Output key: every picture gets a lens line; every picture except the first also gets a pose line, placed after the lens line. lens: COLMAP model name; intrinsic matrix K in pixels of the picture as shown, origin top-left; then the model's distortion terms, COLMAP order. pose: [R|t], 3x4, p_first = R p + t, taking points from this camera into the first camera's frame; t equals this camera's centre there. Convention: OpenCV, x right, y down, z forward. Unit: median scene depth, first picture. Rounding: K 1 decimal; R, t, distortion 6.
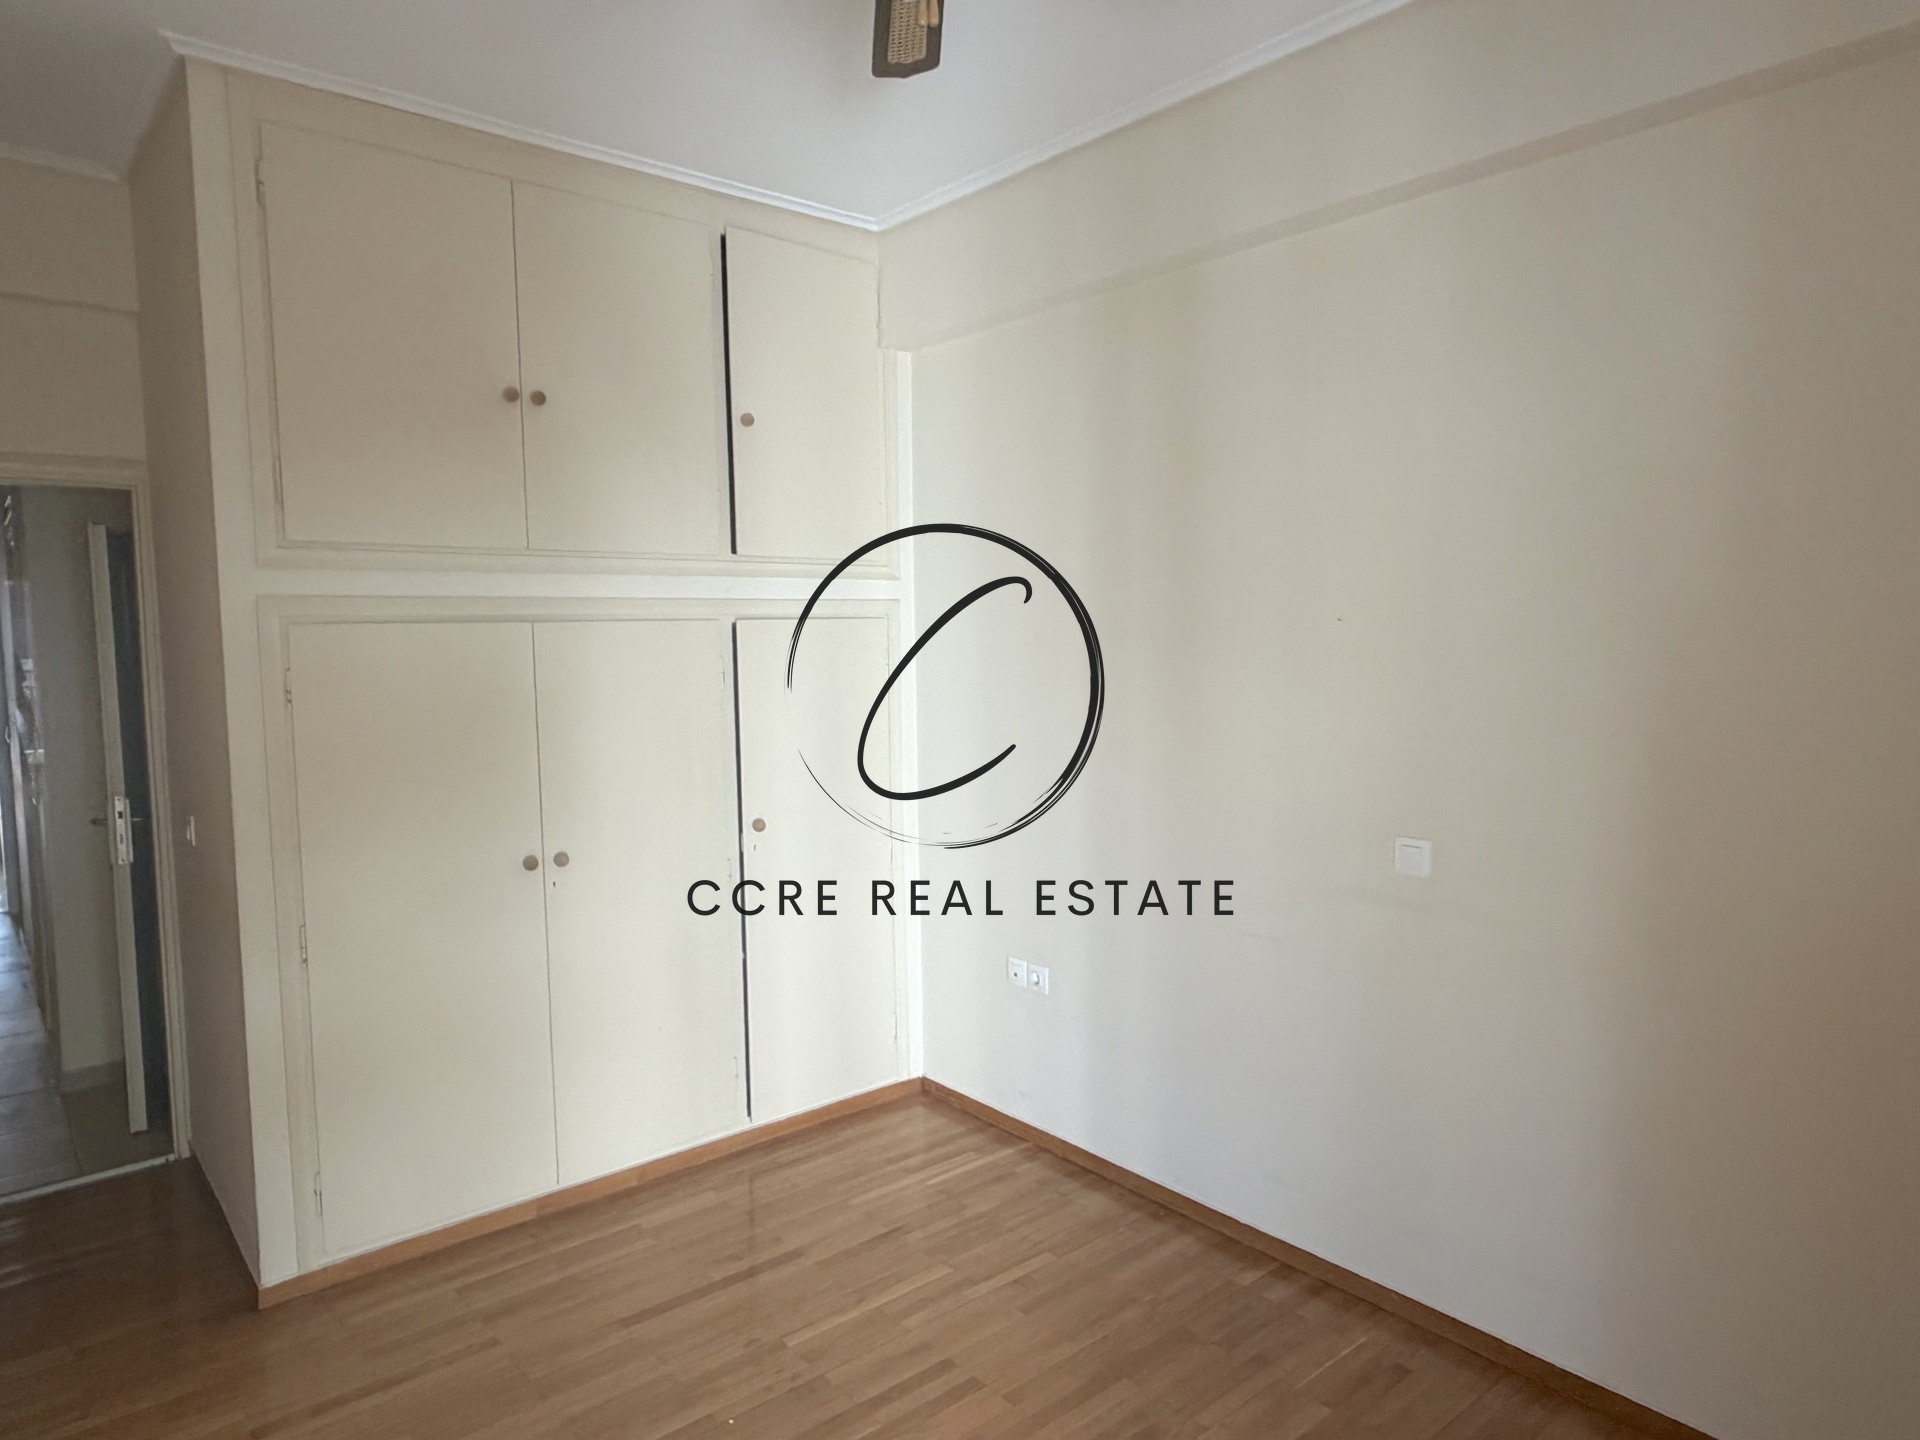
lens RADIAL K [[1199.4, 0, 958.8], [0, 1199.4, 721.1], [0, 0, 1]] dist [-0.000956, -0.000183]
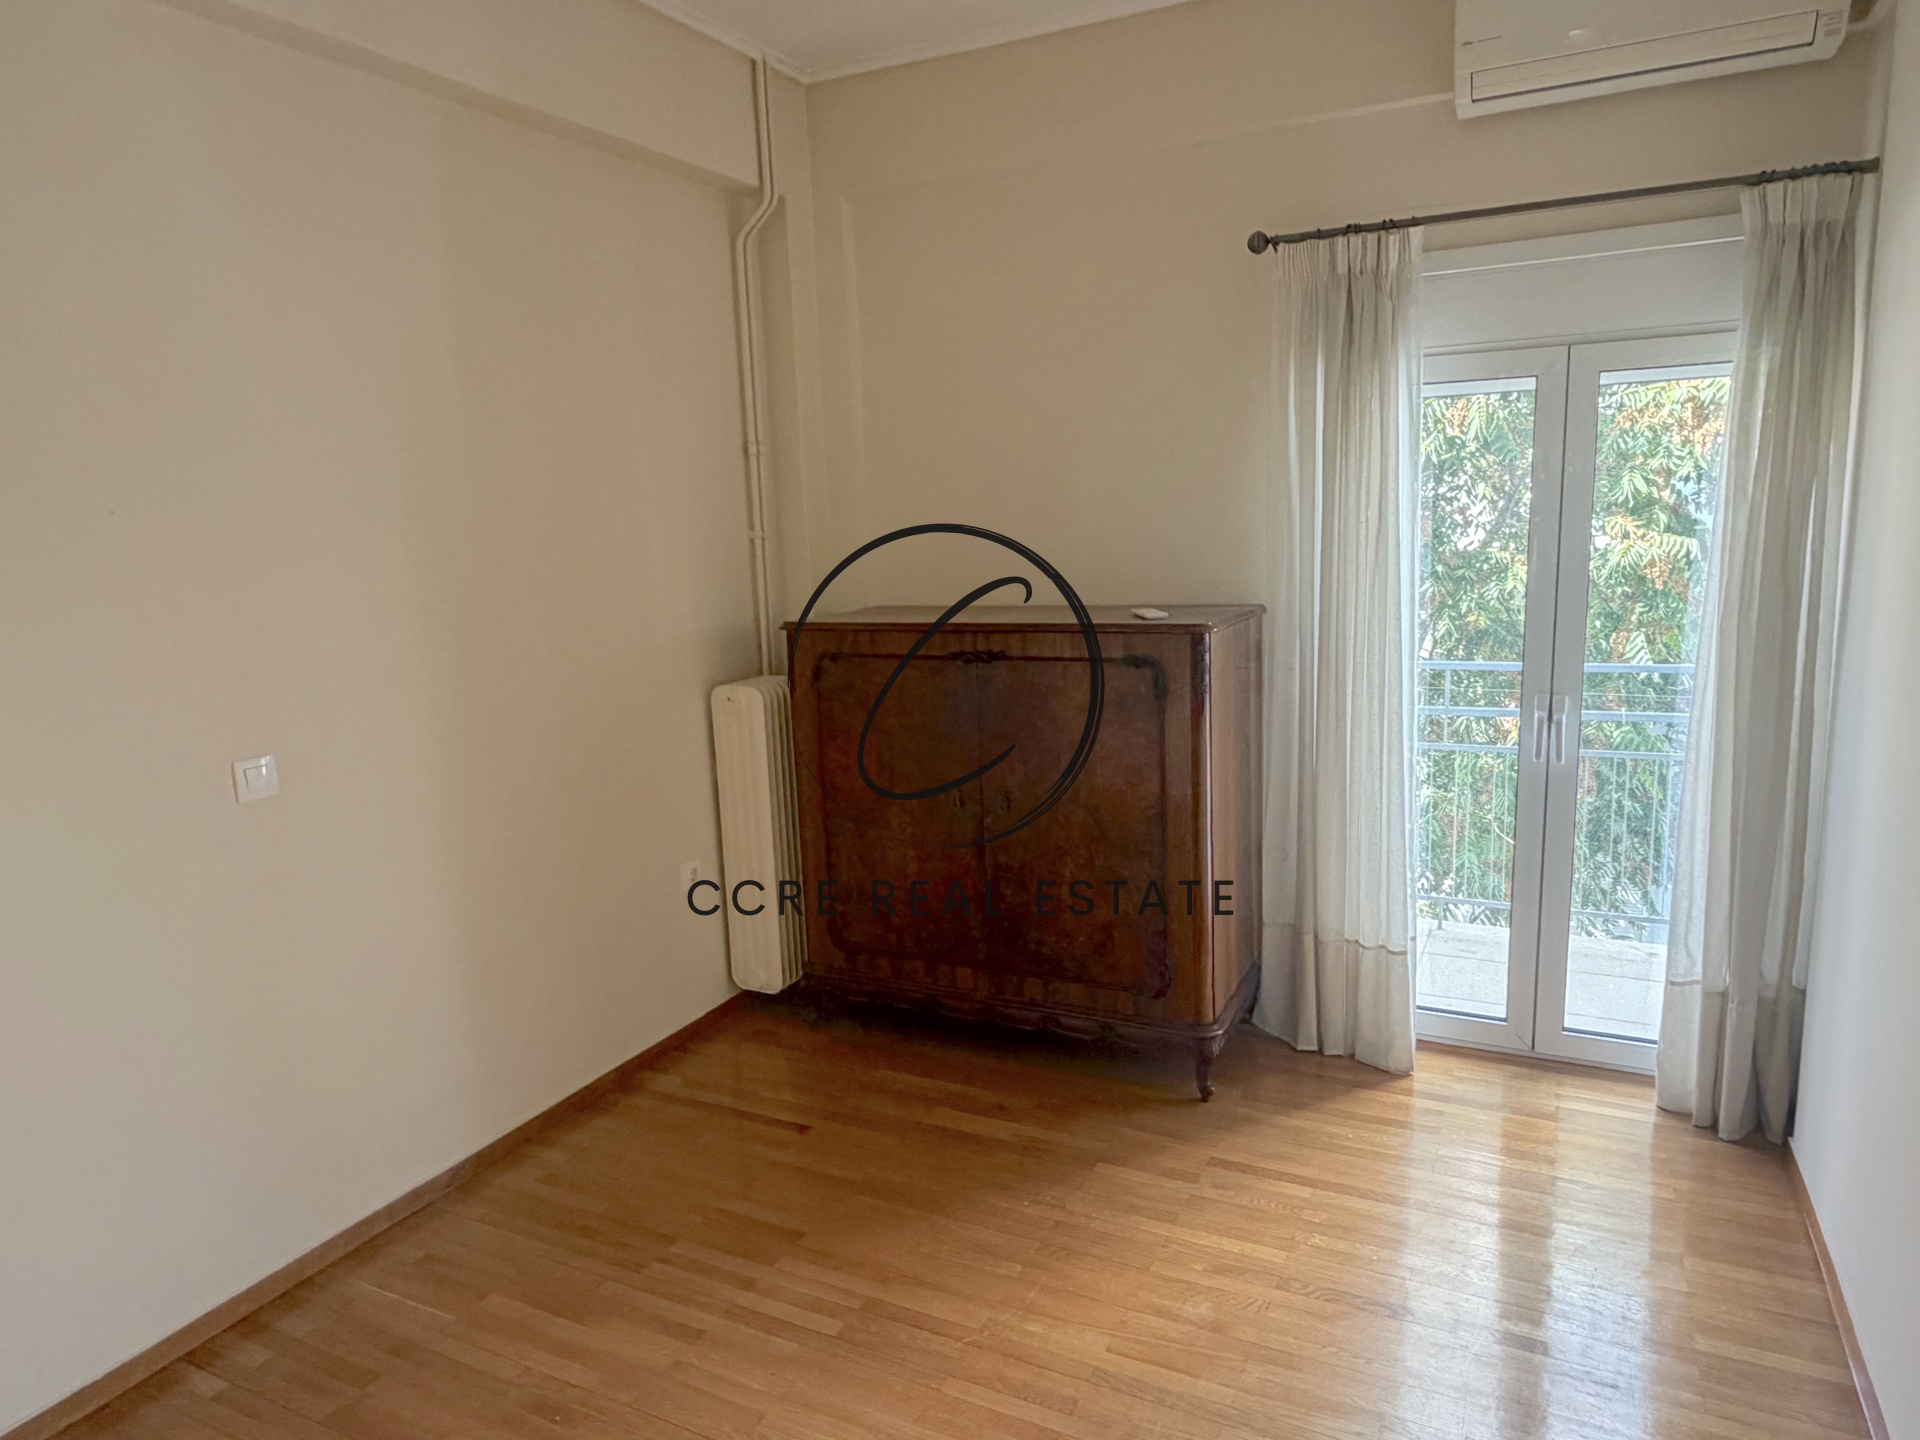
lens RADIAL K [[1199.4, 0, 960.5], [0, 1199.4, 717.6], [0, 0, 1]] dist [-0.000956, -0.000183]
pose [[-0.388220, -0.137688, 0.911223, -0.628350], [0.111589, 0.974477, 0.194788, -0.038129], [-0.914786, 0.177303, -0.362947, 0.853925]]
